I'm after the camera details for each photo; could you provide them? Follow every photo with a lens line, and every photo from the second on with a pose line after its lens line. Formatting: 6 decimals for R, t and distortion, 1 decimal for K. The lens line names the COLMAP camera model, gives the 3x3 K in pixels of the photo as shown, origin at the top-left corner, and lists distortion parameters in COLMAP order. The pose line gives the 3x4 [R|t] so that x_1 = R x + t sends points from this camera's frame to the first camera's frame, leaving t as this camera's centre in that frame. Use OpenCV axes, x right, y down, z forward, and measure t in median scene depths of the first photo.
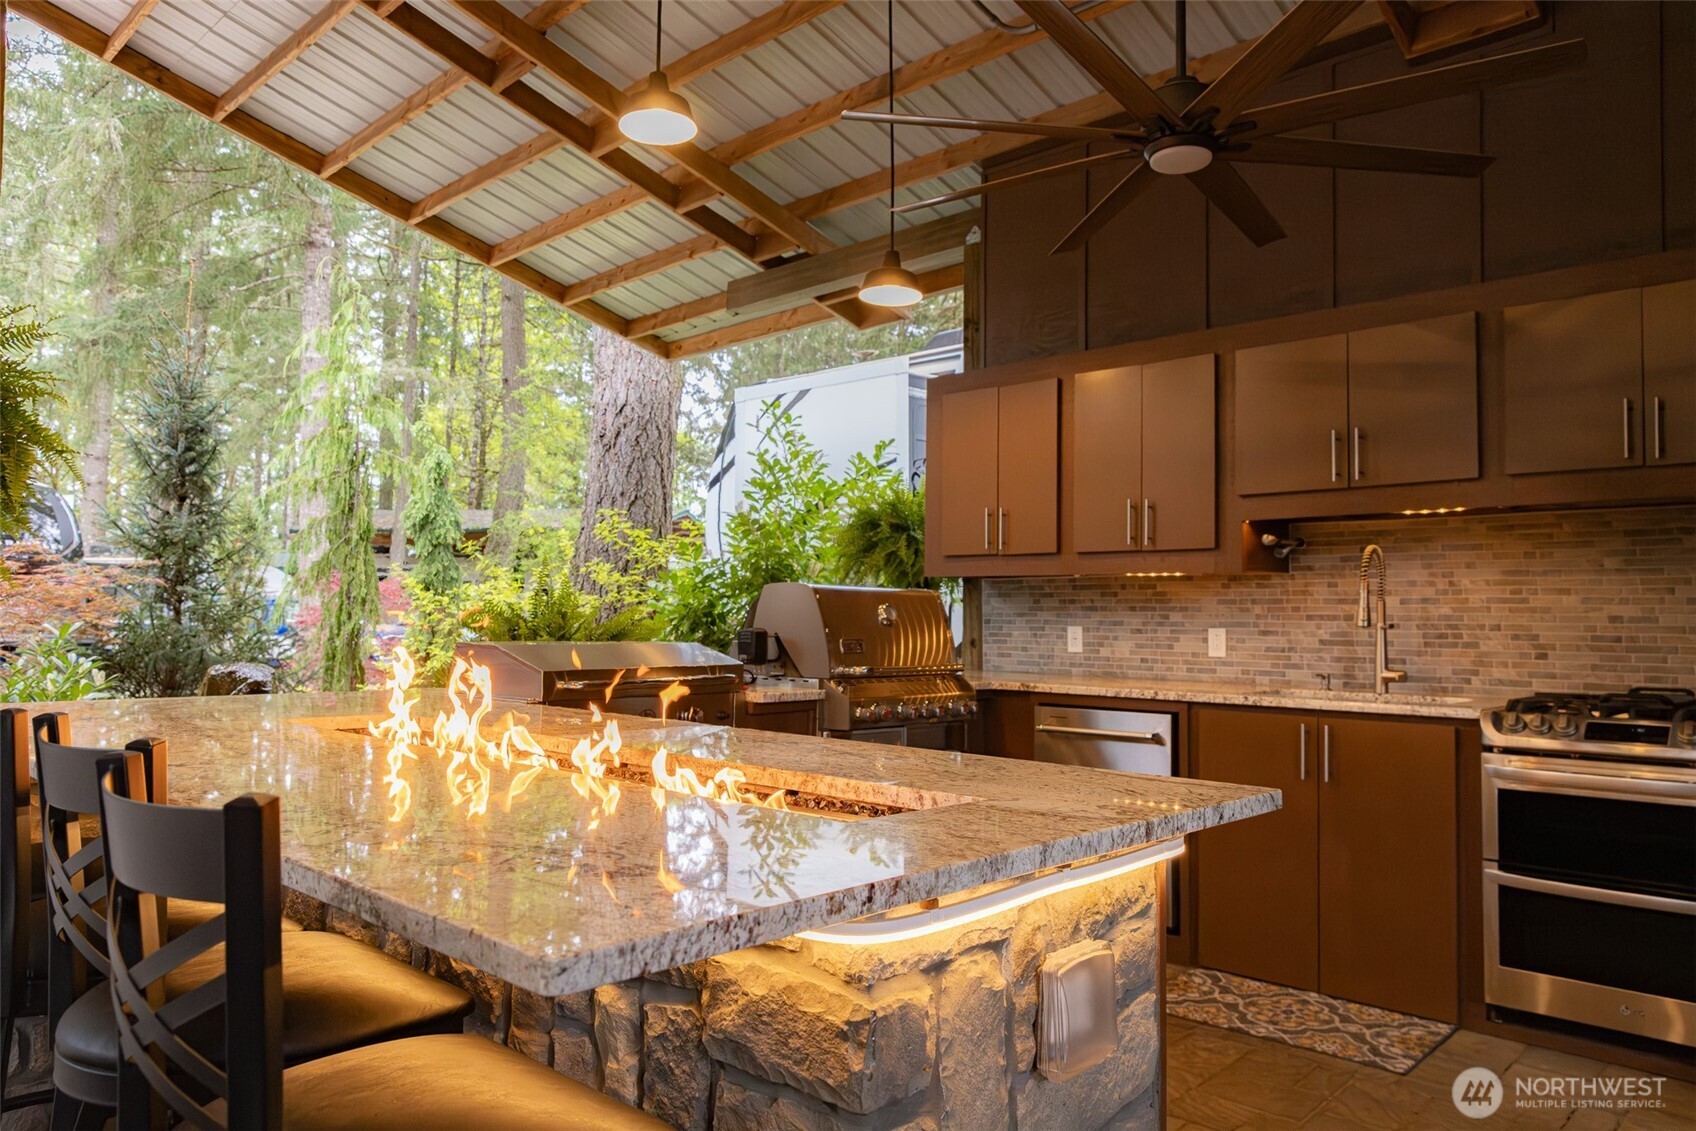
lens RADIAL K [[1153.2, 0, 846.7], [0, 1153.2, 568.1], [0, 0, 1]] dist [-0.005492, 0.003122]
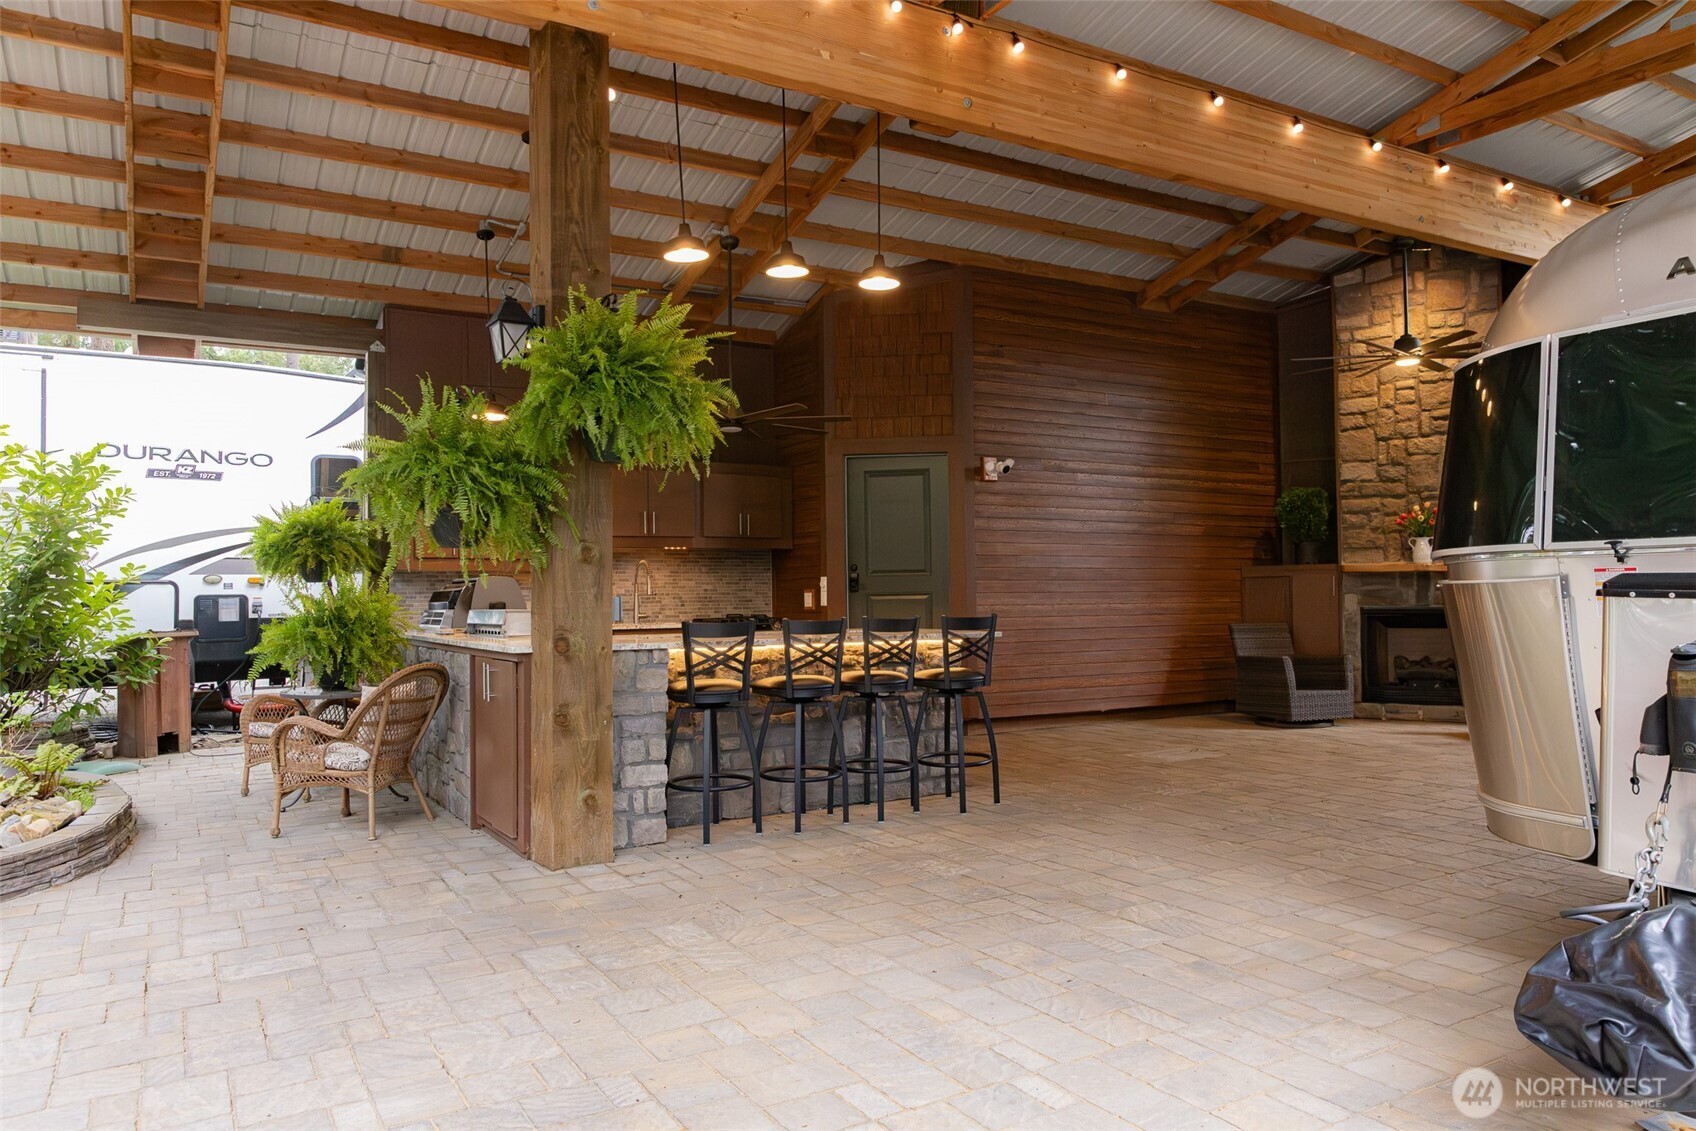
lens RADIAL K [[1133.2, 0, 843.2], [0, 1133.2, 564.2], [0, 0, 1]] dist [0.015916, -0.008411]
pose [[0.274136, 0.009732, 0.961642, -1.425660], [-0.027901, 0.999608, -0.002162, -0.015809], [-0.961286, -0.026238, 0.274300, -0.024593]]
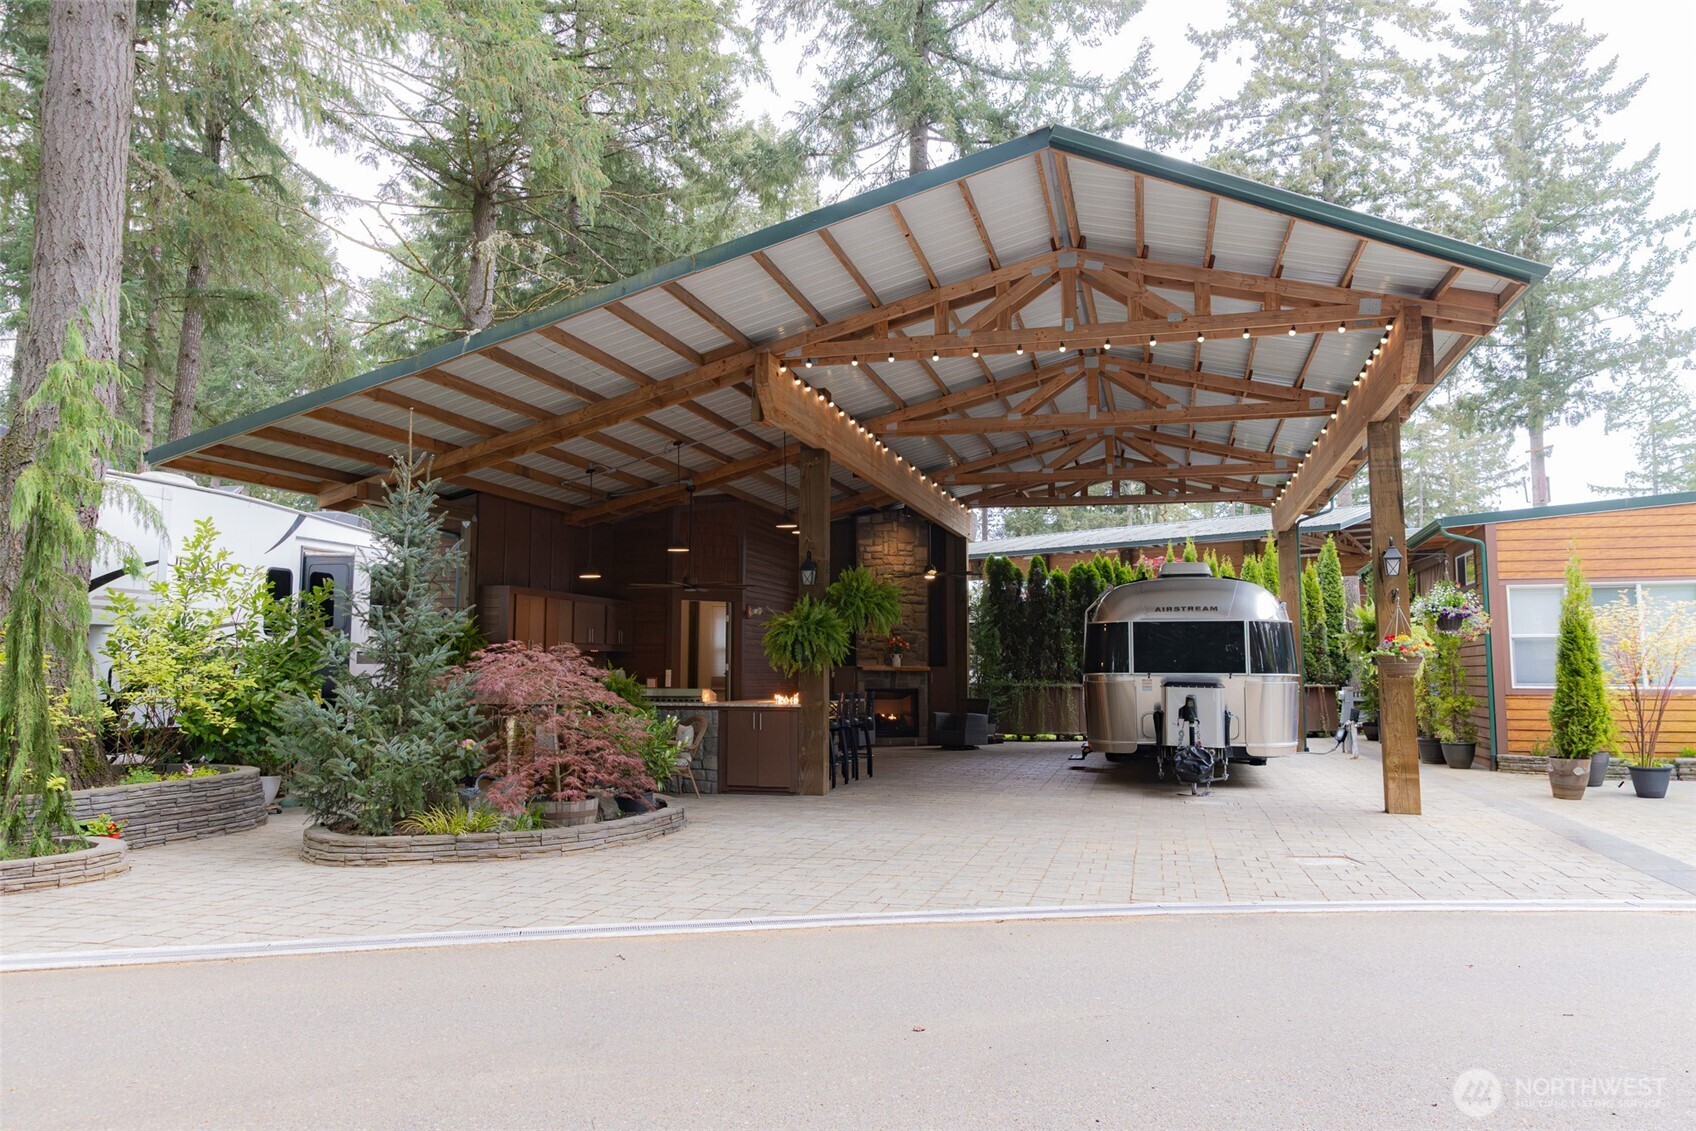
lens RADIAL K [[1133.2, 0, 837.5], [0, 1133.2, 564.4], [0, 0, 1]] dist [0.015916, -0.008411]
pose [[-0.462775, 0.068210, 0.883848, -2.784154], [-0.047073, 0.993738, -0.101337, 0.008576], [-0.885225, -0.088502, -0.456666, 1.686917]]
